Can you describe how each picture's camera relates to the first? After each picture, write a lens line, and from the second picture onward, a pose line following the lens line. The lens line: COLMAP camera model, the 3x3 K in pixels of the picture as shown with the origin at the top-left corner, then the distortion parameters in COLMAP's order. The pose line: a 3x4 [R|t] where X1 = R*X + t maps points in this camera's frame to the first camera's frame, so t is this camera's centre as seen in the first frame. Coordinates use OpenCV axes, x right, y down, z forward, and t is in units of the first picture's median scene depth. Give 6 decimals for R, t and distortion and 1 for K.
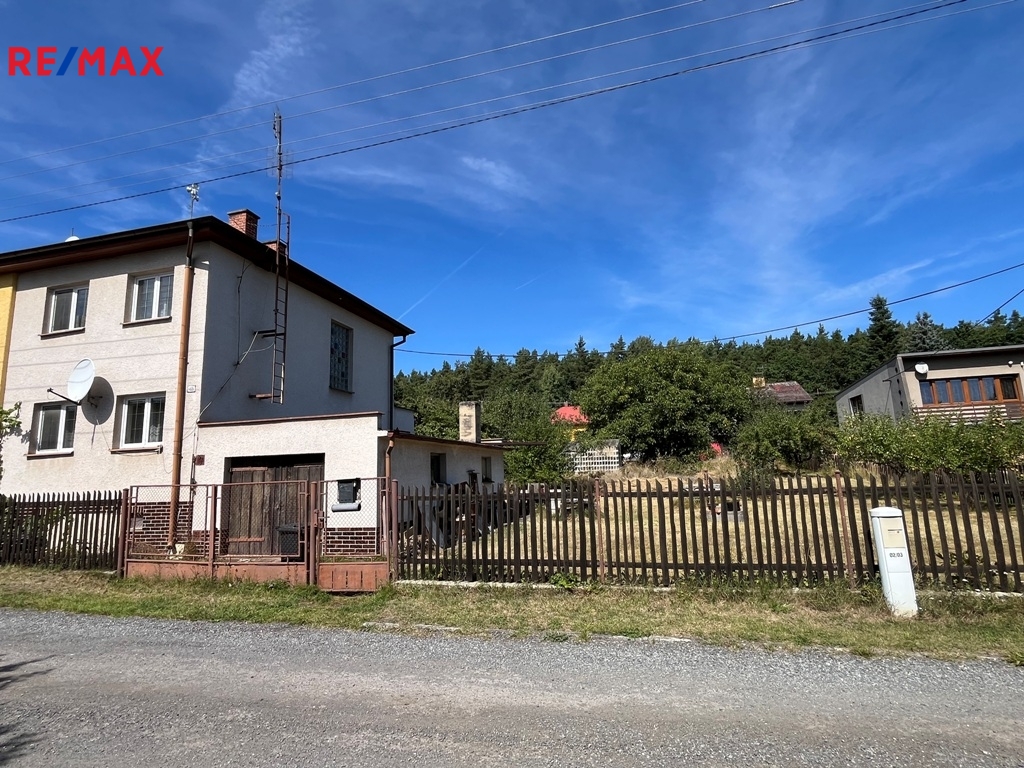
lens RADIAL K [[543.9, 0, 511.9], [0, 543.9, 382.2], [0, 0, 1]] dist [-0.000541, -0.000458]
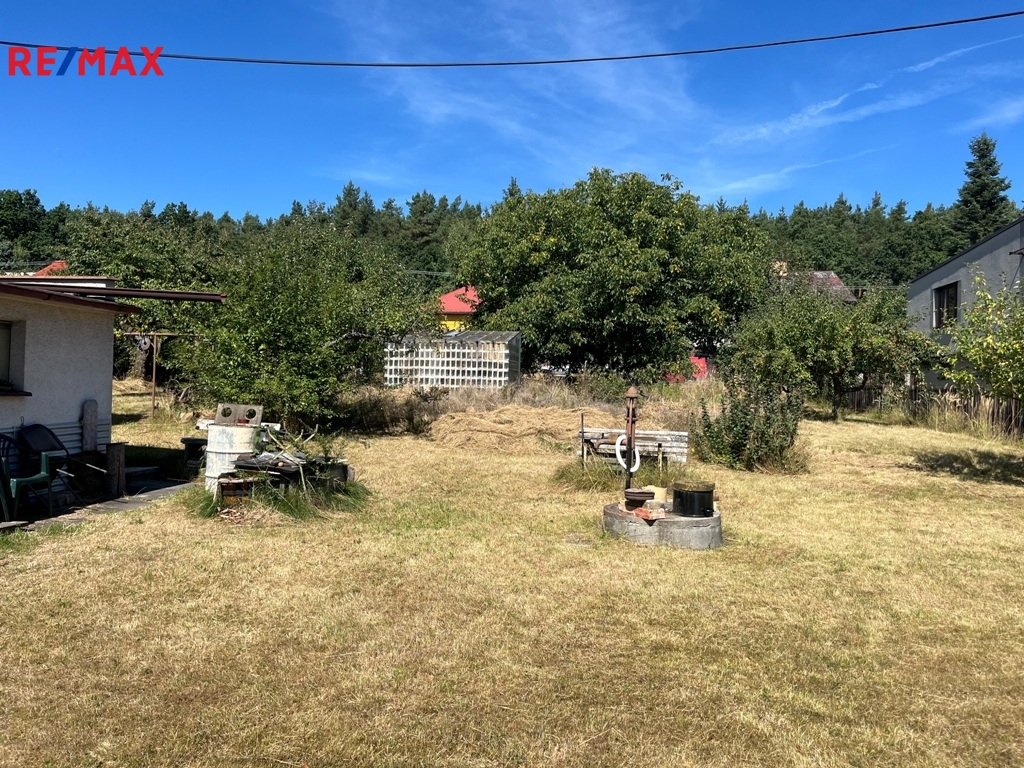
lens RADIAL K [[773.4, 0, 512.0], [0, 773.4, 384.0], [0, 0, 1]] dist [0.074919, -0.102795]
pose [[0.991571, 0.059955, 0.114854, 0.101584], [-0.077209, 0.985326, 0.152220, 0.038716], [-0.104043, -0.159805, 0.981650, 0.238189]]
